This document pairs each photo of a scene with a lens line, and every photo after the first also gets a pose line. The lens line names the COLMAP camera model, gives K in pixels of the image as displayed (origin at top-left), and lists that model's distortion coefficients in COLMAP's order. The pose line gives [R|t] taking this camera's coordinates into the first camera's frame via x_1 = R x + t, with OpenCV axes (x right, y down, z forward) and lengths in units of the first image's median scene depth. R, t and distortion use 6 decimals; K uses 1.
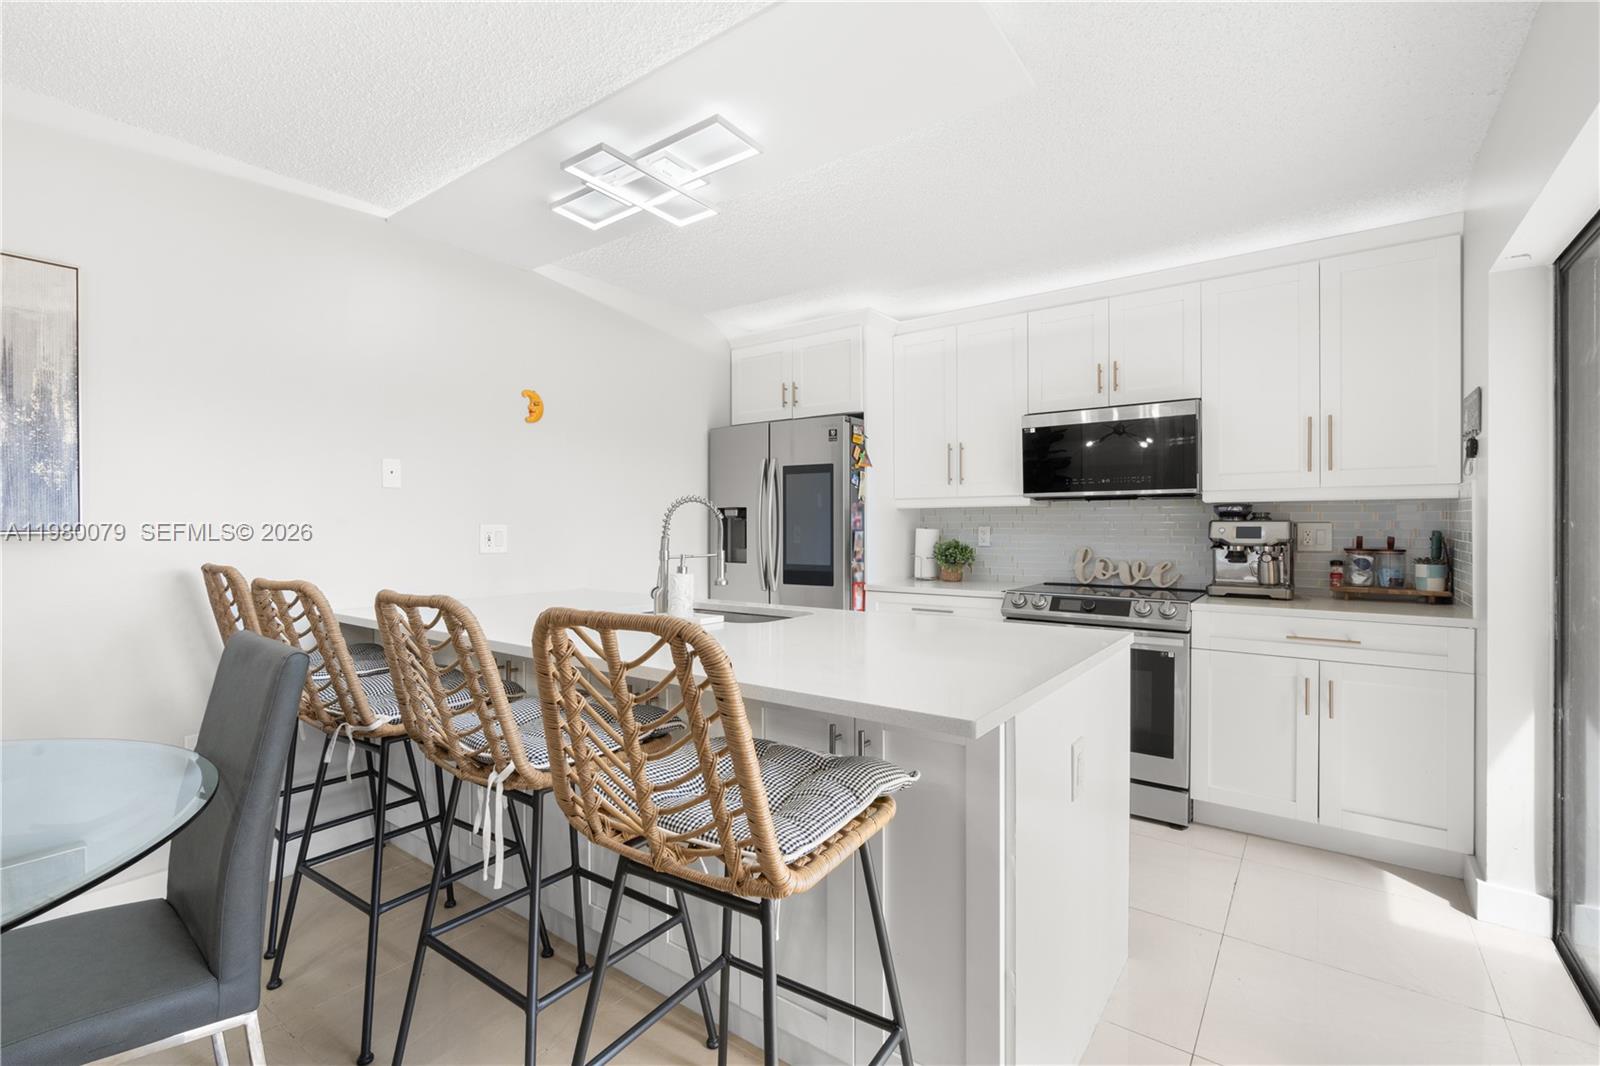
lens RADIAL K [[723.4, 0, 795.0], [0, 723.4, 529.5], [0, 0, 1]] dist [-0.001561, -0.000155]
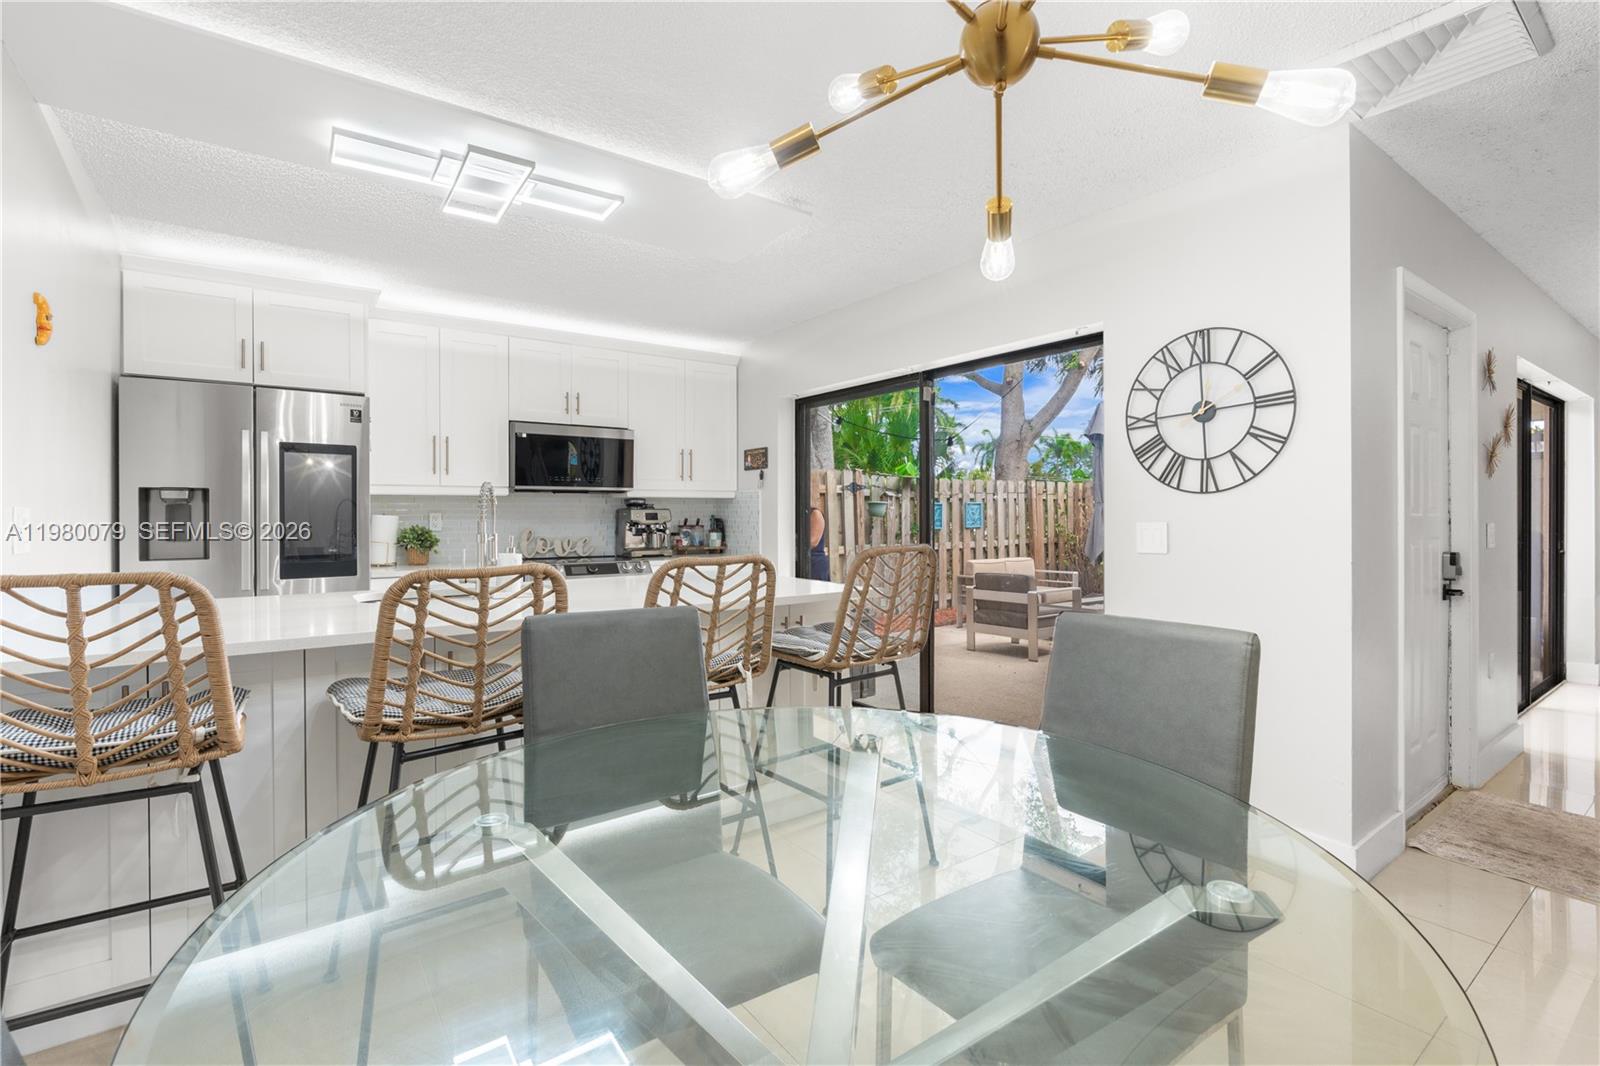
lens RADIAL K [[723.4, 0, 795.0], [0, 723.4, 529.5], [0, 0, 1]] dist [-0.001561, -0.000155]
pose [[0.318766, -0.018483, 0.947653, -0.765826], [0.006451, 0.999829, 0.017331, 0.007266], [-0.947811, 0.000589, 0.318831, 0.172614]]
